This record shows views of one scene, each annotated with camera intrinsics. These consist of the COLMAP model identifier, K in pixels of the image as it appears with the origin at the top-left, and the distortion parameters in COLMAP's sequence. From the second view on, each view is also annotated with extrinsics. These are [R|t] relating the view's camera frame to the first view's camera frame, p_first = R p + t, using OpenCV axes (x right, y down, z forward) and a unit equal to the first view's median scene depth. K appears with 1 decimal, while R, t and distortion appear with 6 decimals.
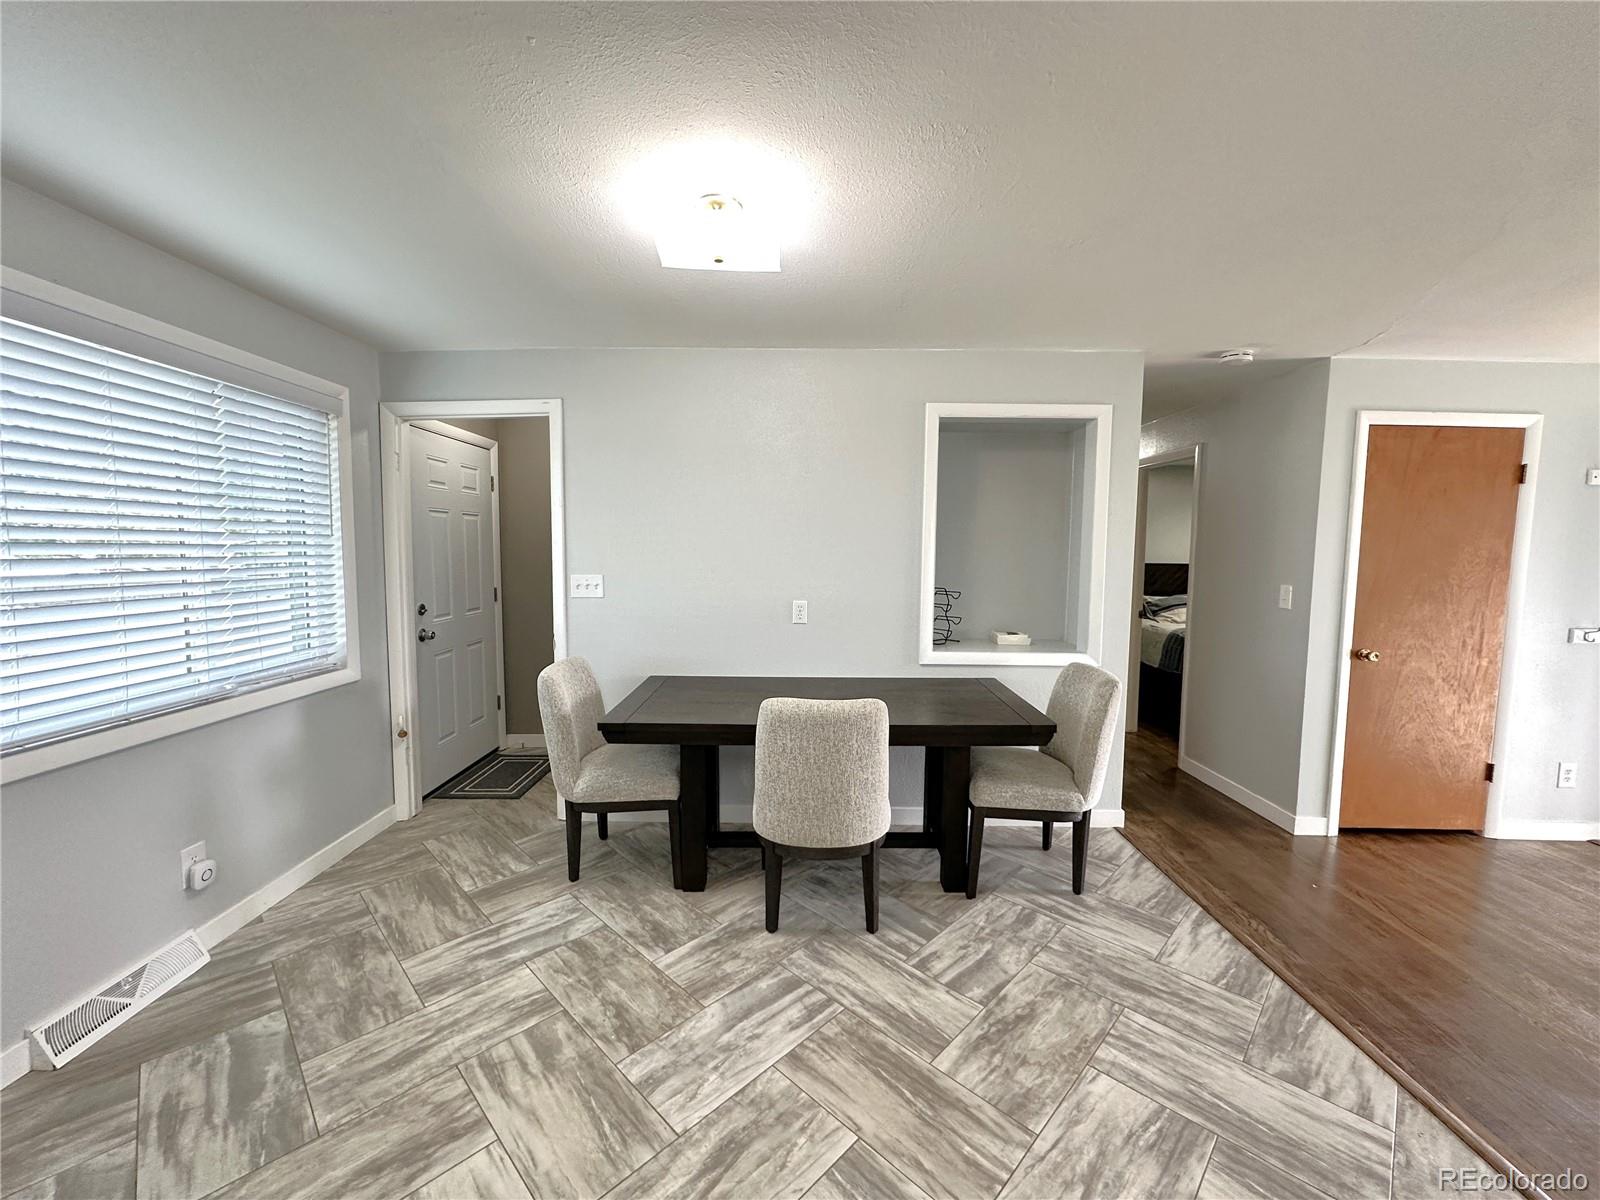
lens RADIAL K [[635.1, 0, 800.6], [0, 635.1, 602.0], [0, 0, 1]] dist [-0.002676, 0.000349]
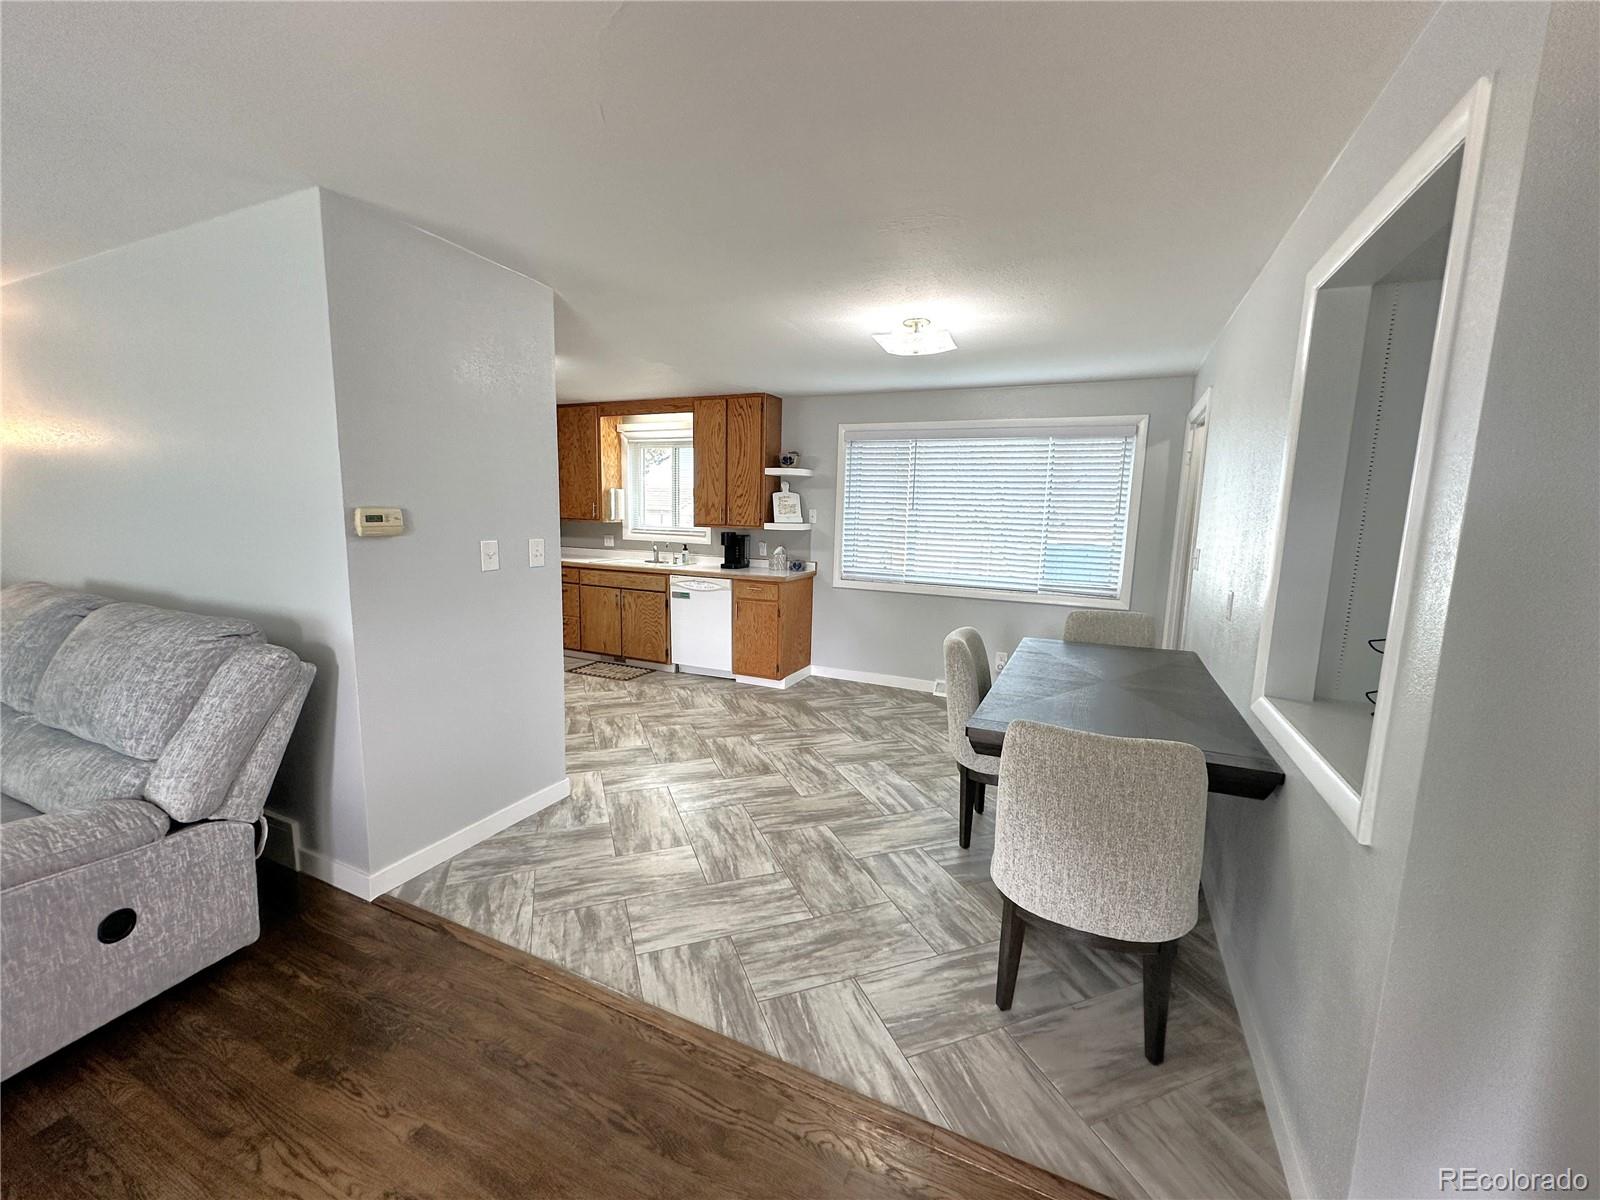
lens RADIAL K [[635.1, 0, 800.7], [0, 635.1, 591.5], [0, 0, 1]] dist [-0.002676, 0.000349]
pose [[-0.410264, 0.095423, -0.906961, 1.498290], [-0.103928, 0.983140, 0.150449, -0.102480], [0.906025, 0.155982, -0.393430, 1.336099]]
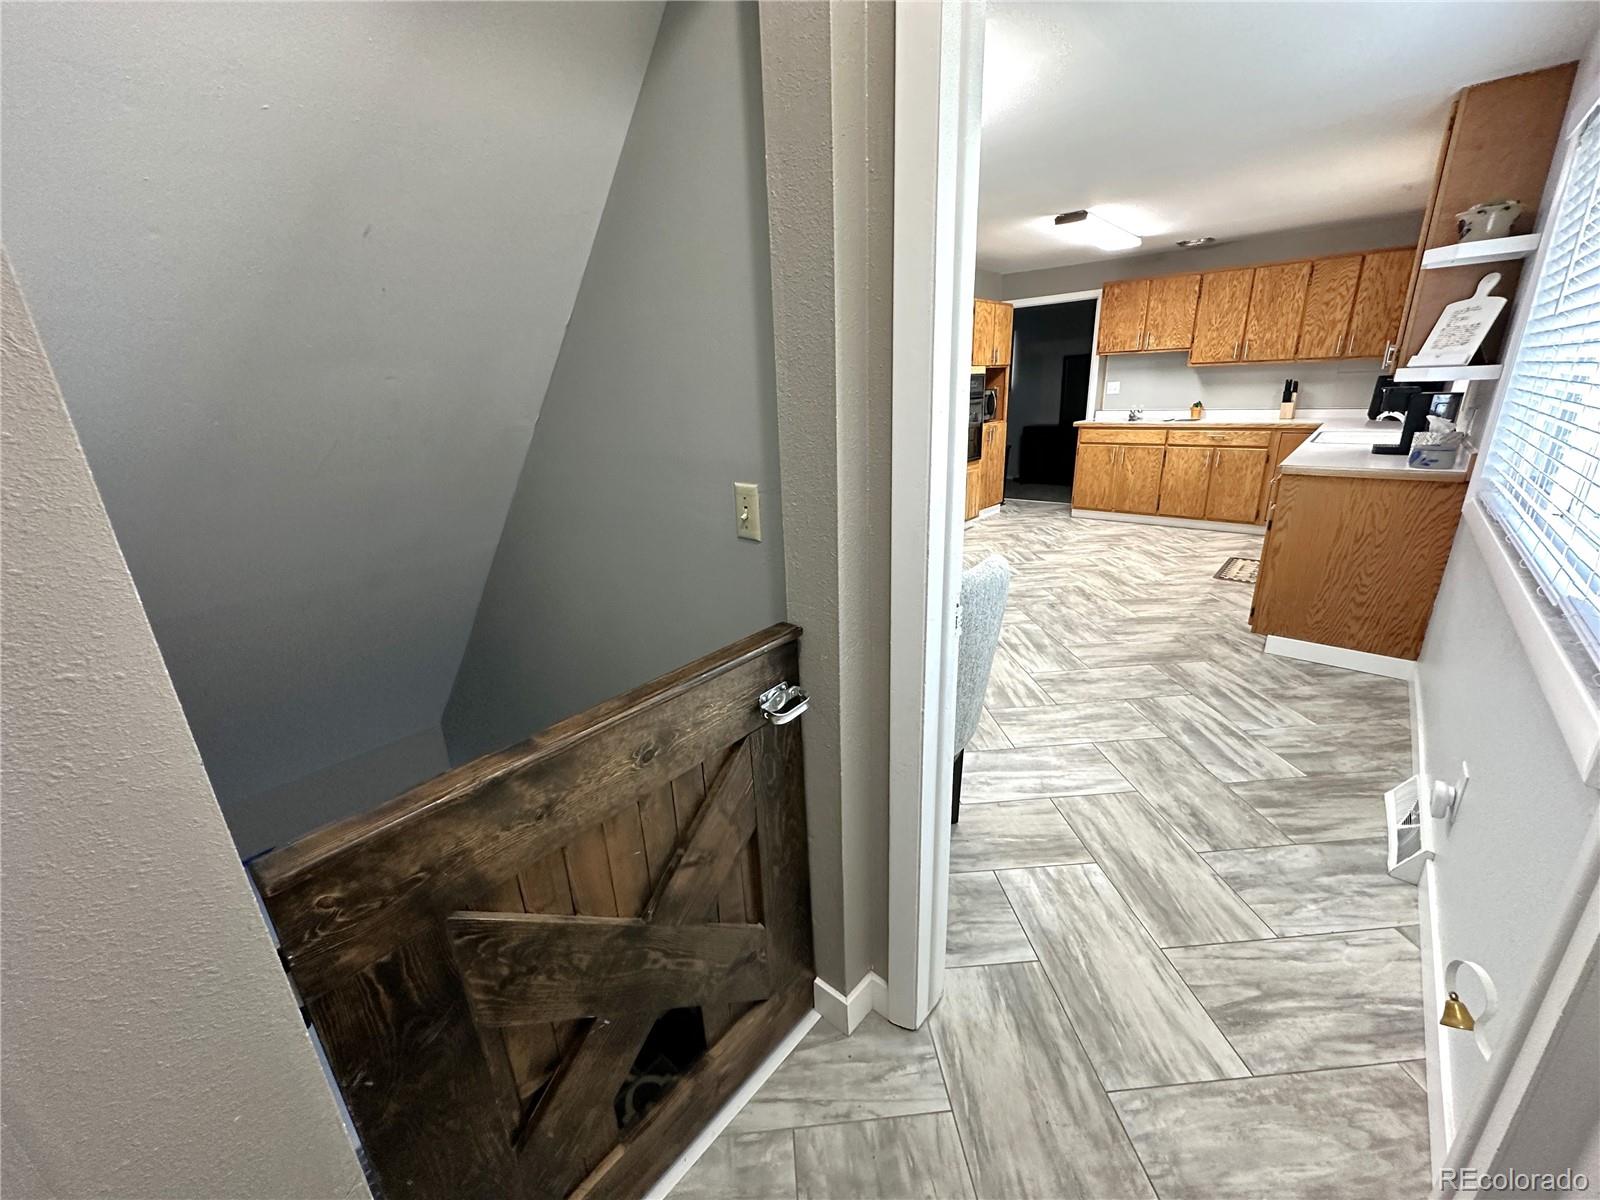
lens RADIAL K [[635.1, 0, 803.2], [0, 635.1, 599.0], [0, 0, 1]] dist [-0.002676, 0.000349]
pose [[-0.756074, -0.190811, 0.626054, -0.889737], [0.083191, 0.920780, 0.381108, -0.143888], [-0.649178, 0.340227, -0.680304, 2.120908]]
